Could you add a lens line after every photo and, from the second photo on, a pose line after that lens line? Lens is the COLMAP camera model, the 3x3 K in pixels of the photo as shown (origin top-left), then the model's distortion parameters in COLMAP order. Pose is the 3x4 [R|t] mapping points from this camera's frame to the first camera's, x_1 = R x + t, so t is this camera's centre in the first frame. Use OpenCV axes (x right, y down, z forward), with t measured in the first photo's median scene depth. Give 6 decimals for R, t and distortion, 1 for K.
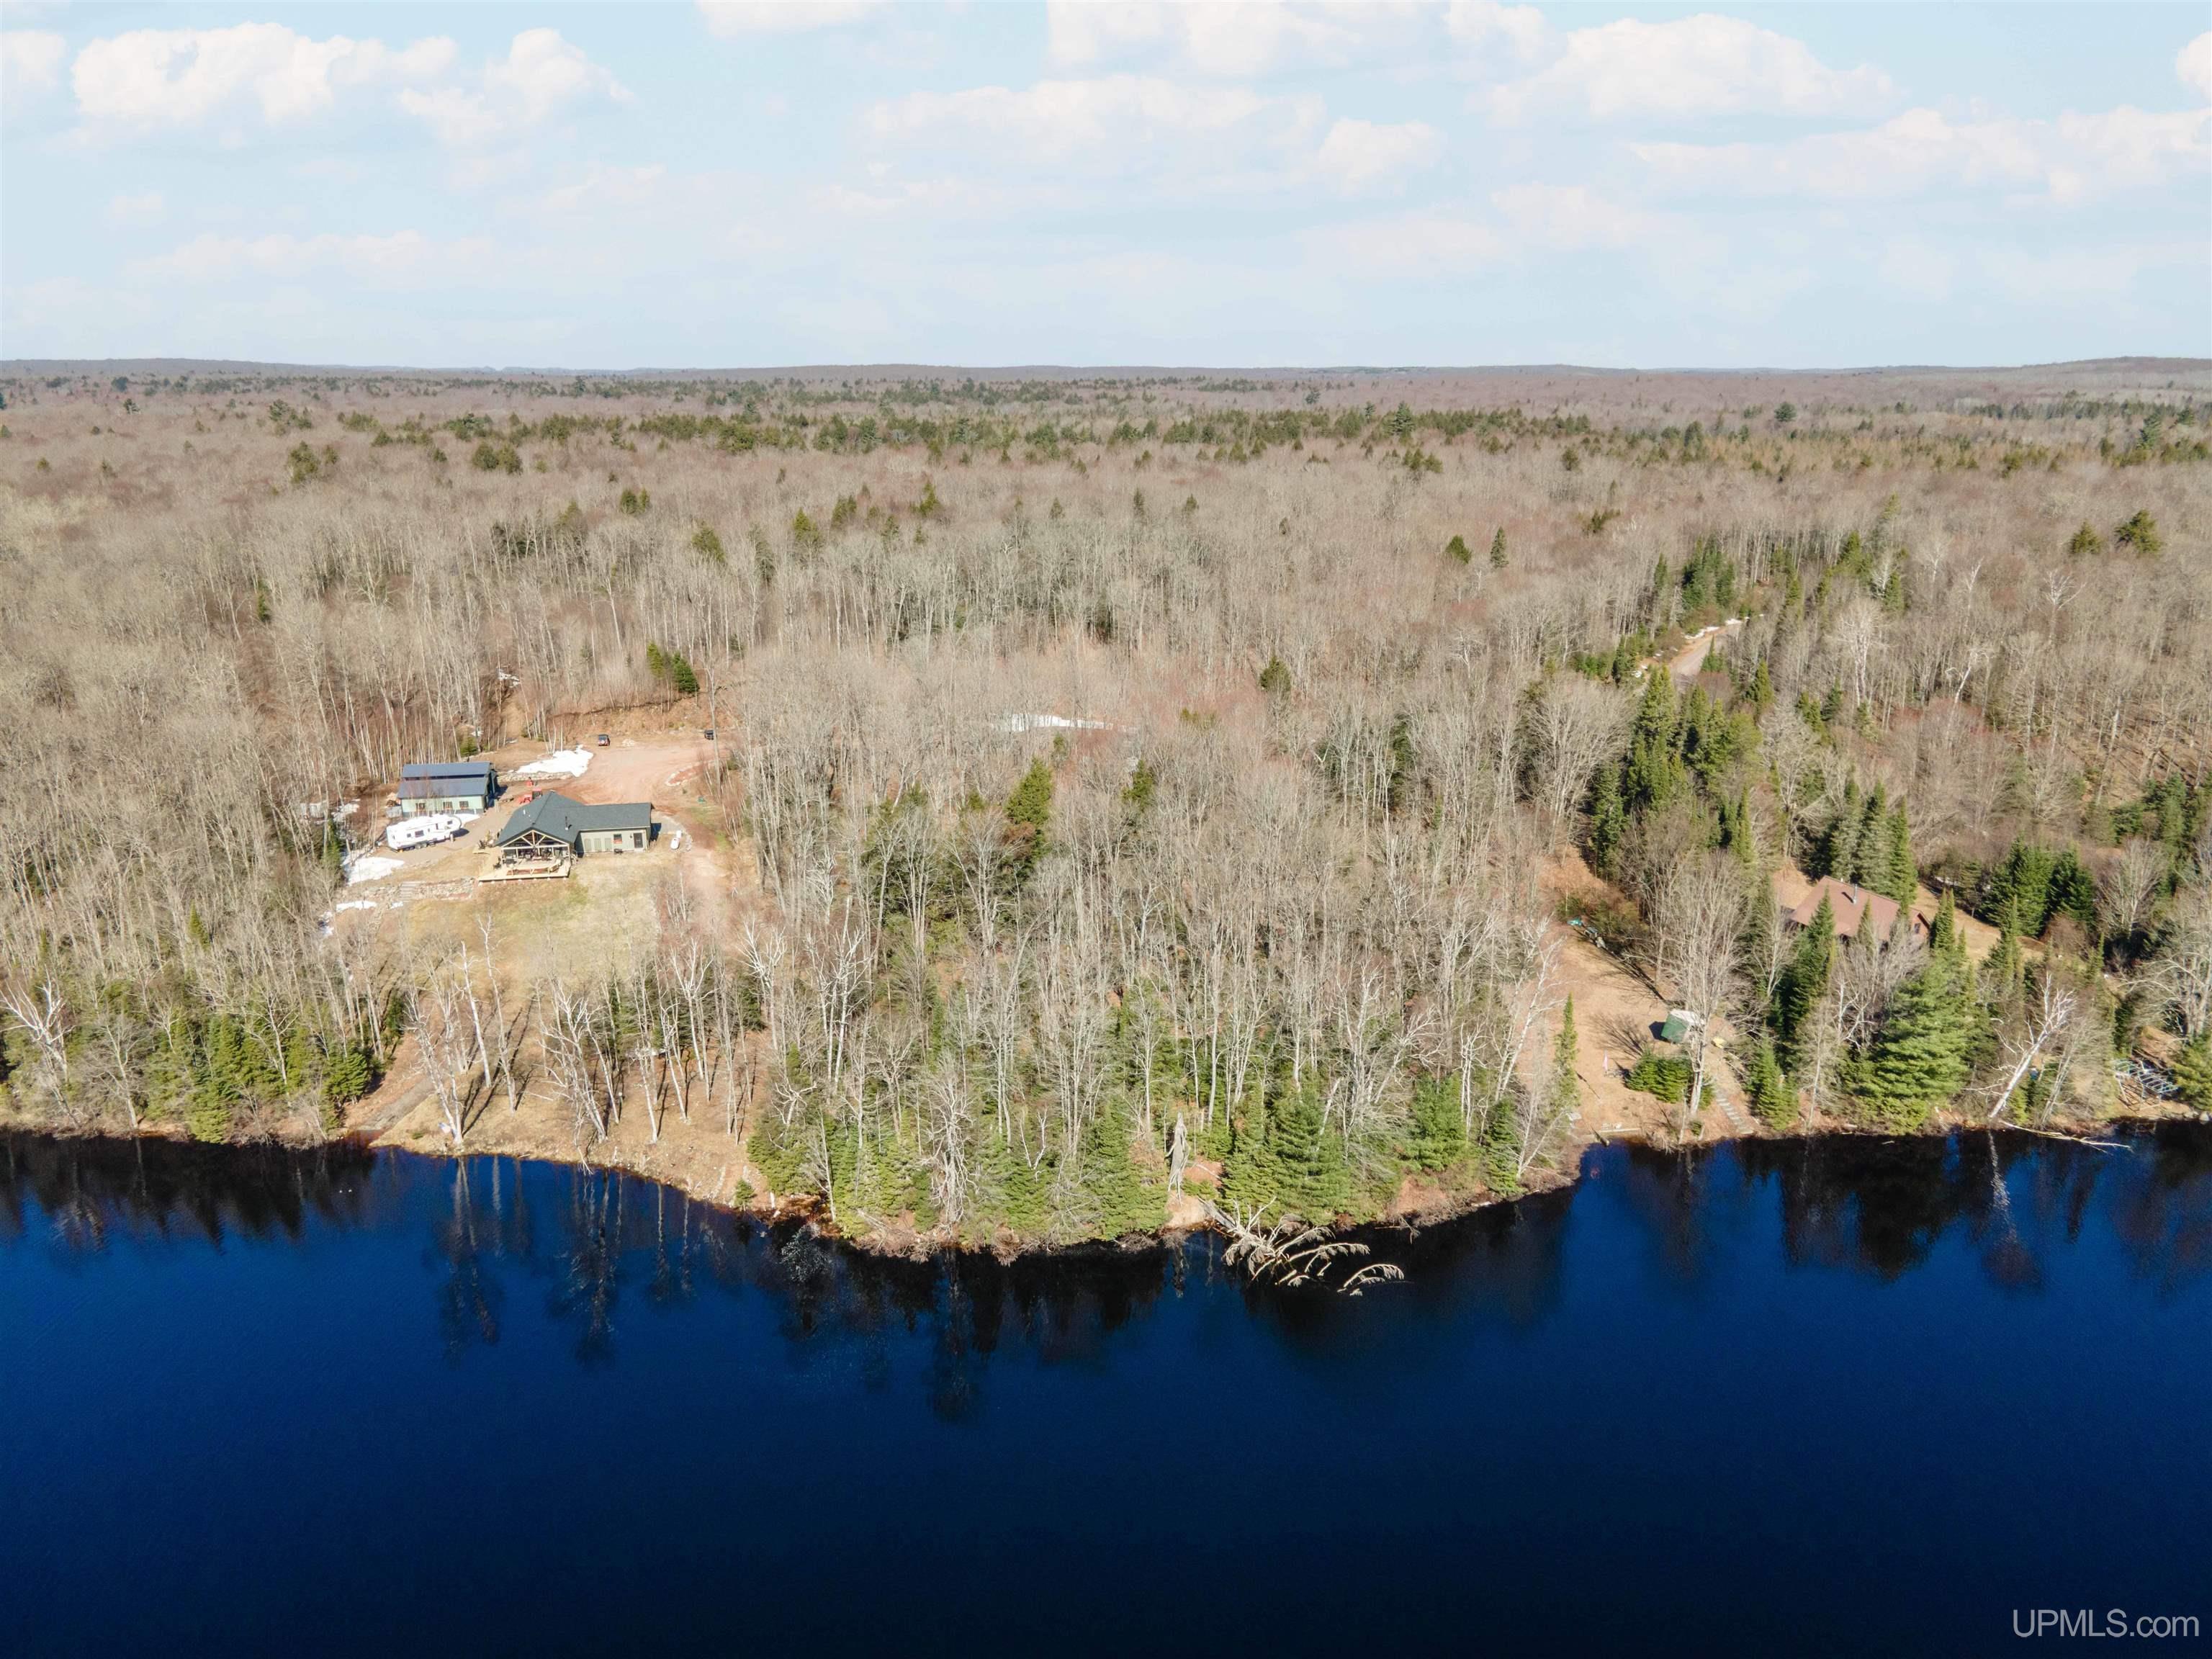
lens RADIAL K [[1666.8, 0, 1106.0], [0, 1666.8, 829.5], [0, 0, 1]] dist [-0.001489, 0.088983]
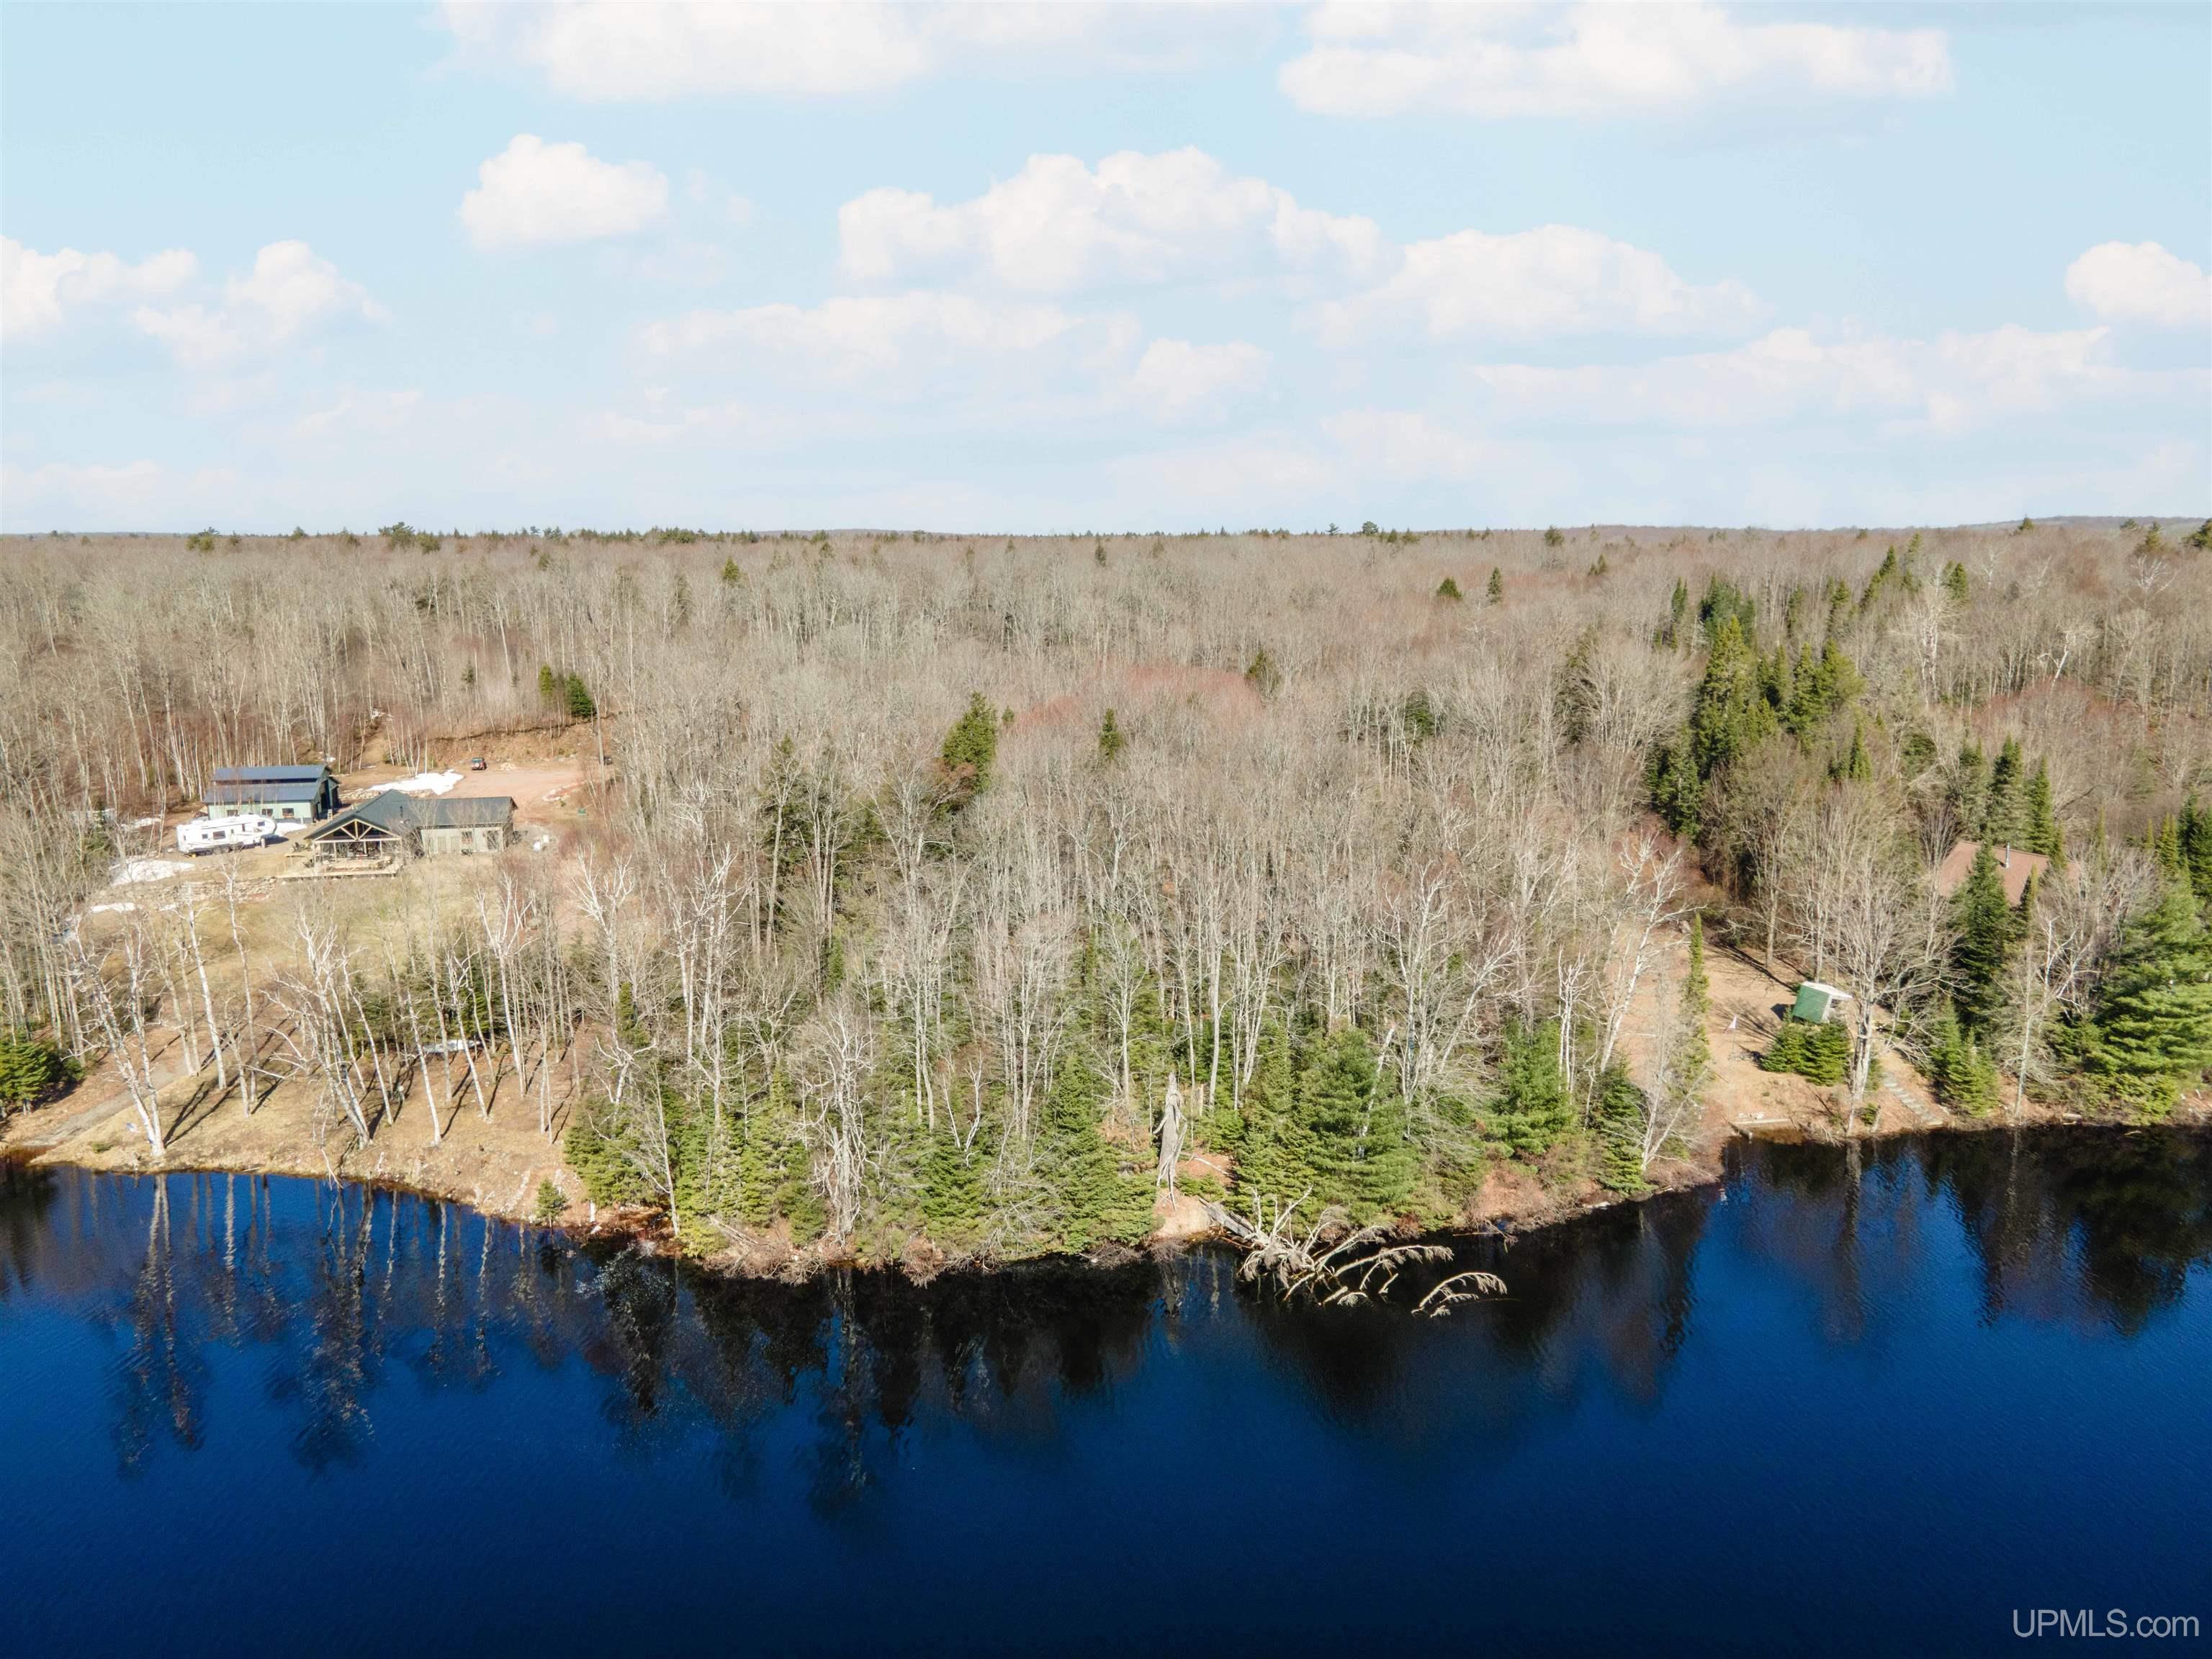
lens RADIAL K [[1666.8, 0, 1106.0], [0, 1666.8, 829.5], [0, 0, 1]] dist [-0.001489, 0.088983]
pose [[0.999708, -0.008400, 0.022649, 0.001240], [0.010651, 0.994809, -0.101205, 0.133219], [-0.021681, 0.101417, 0.994608, 0.276974]]
